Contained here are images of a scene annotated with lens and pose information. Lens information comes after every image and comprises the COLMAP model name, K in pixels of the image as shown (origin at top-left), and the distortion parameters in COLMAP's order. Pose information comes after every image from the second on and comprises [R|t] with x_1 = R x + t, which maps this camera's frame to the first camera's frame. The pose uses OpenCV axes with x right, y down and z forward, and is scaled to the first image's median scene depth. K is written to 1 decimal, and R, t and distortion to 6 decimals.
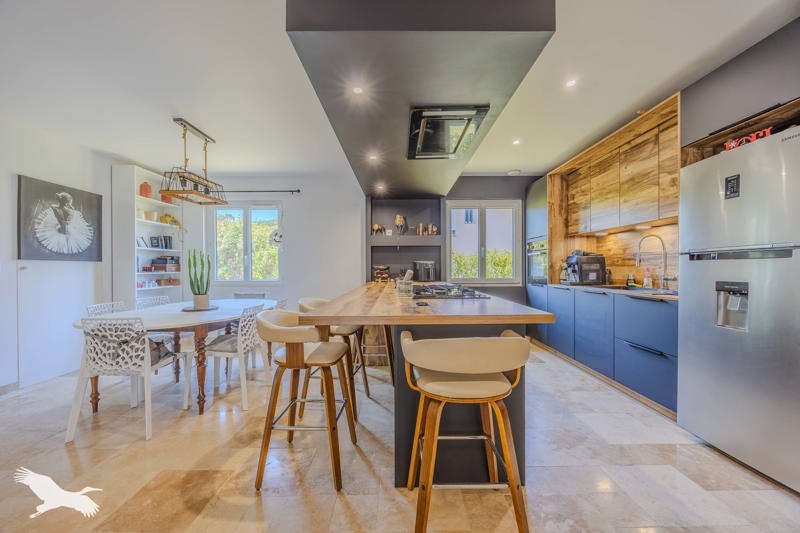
lens RADIAL K [[302.3, 0, 400.0], [0, 302.3, 266.5], [0, 0, 1]] dist [-0.001350, -0.000145]
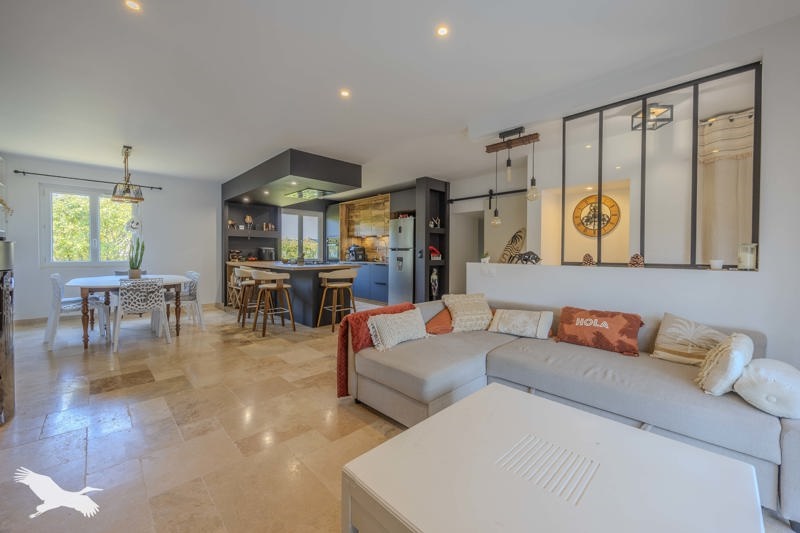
lens RADIAL K [[313.2, 0, 402.4], [0, 313.2, 255.9], [0, 0, 1]] dist [-0.000440, -0.000039]
pose [[0.726974, 0.002620, 0.686660, -0.635354], [-0.011634, 0.999896, 0.008501, 0.002702], [-0.686566, -0.014169, 0.726929, -0.773782]]
